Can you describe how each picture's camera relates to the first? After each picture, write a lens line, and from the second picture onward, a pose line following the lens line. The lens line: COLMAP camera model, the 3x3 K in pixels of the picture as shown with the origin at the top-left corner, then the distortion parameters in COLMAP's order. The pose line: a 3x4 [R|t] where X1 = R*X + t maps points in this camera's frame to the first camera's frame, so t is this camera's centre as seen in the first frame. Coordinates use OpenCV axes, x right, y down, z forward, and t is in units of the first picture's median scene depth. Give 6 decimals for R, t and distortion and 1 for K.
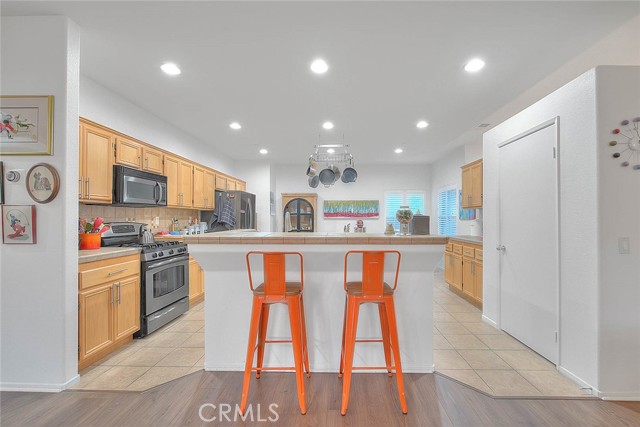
lens RADIAL K [[266.4, 0, 335.3], [0, 266.4, 216.9], [0, 0, 1]] dist [0.000712, 0.000083]
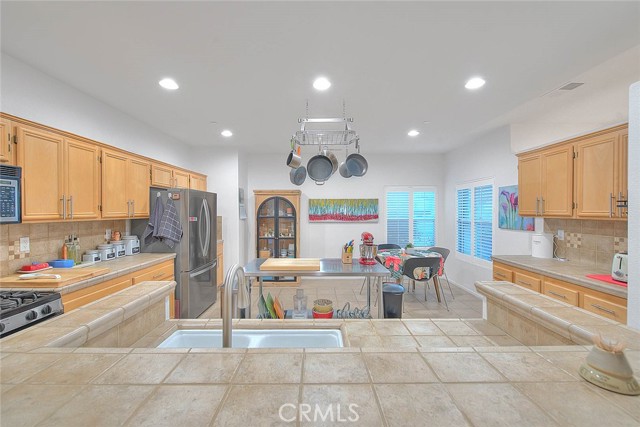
lens RADIAL K [[264.3, 0, 320.0], [0, 264.3, 213.5], [0, 0, 1]] dist [-0.001882, -0.000018]
pose [[0.999858, -0.001063, 0.016833, -0.038347], [0.000799, 0.999877, 0.015667, -0.051272], [-0.016847, -0.015651, 0.999736, 0.358587]]
